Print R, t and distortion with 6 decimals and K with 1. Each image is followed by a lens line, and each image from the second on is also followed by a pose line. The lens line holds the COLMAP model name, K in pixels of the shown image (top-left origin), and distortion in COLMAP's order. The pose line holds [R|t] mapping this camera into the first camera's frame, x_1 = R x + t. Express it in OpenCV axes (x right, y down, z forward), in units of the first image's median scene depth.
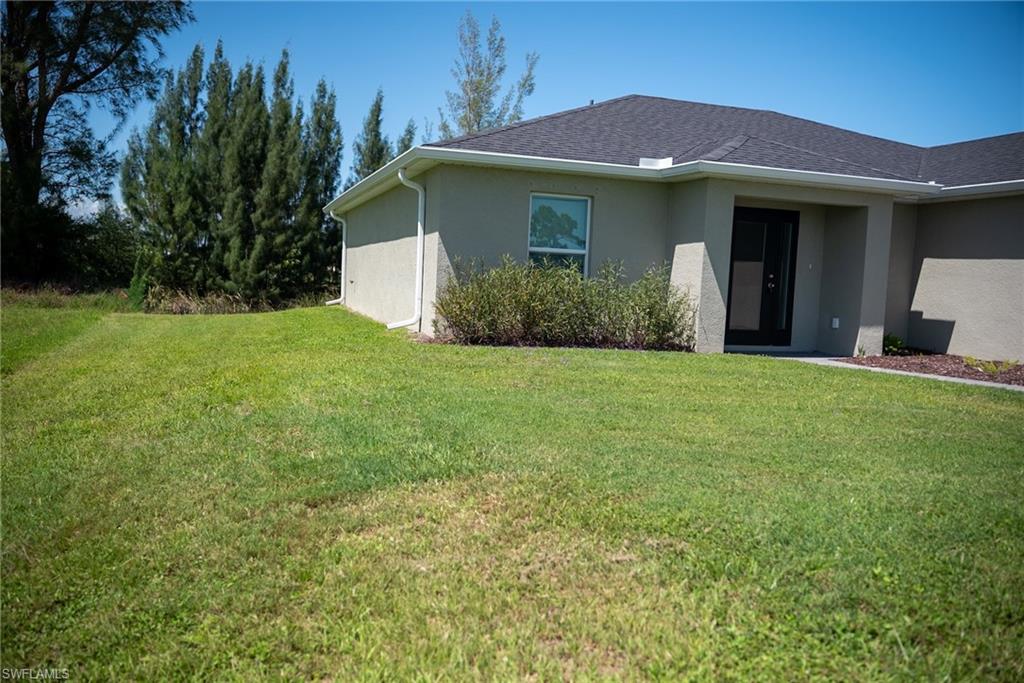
lens RADIAL K [[821.5, 0, 512.0], [0, 821.5, 341.5], [0, 0, 1]] dist [0.001224, 0.001142]
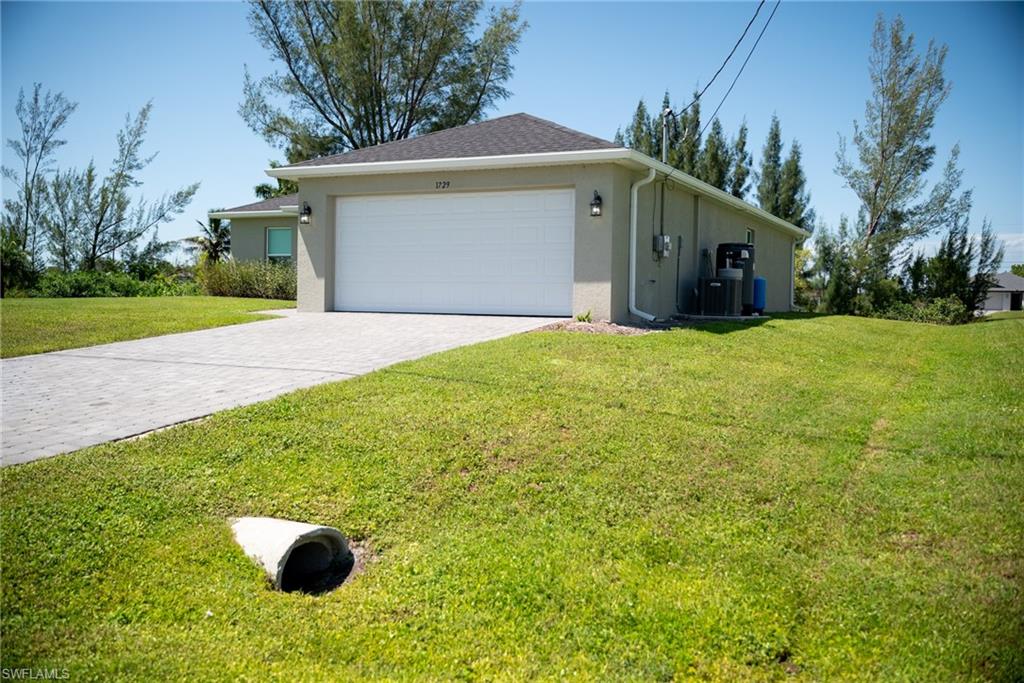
lens RADIAL K [[961.7, 0, 512.0], [0, 961.7, 341.5], [0, 0, 1]] dist [0.000253, 0.002468]
pose [[0.723602, -0.002034, -0.690215, 2.077545], [-0.040073, 0.998185, -0.044953, 0.187985], [0.689054, 0.060187, 0.722207, -0.322775]]
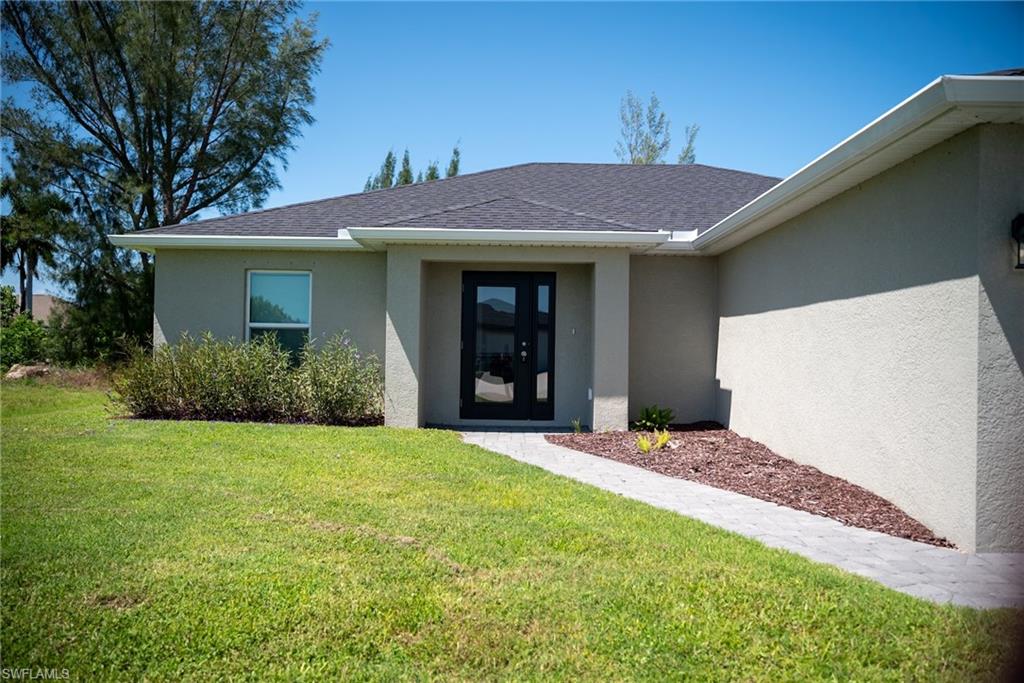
lens RADIAL K [[825.5, 0, 512.0], [0, 825.5, 341.5], [0, 0, 1]] dist [0.004432, 0.005314]
pose [[0.950666, -0.033134, -0.308443, 0.581073], [0.002891, 0.995183, -0.097995, 0.007805], [0.310204, 0.092269, 0.946182, 0.123462]]
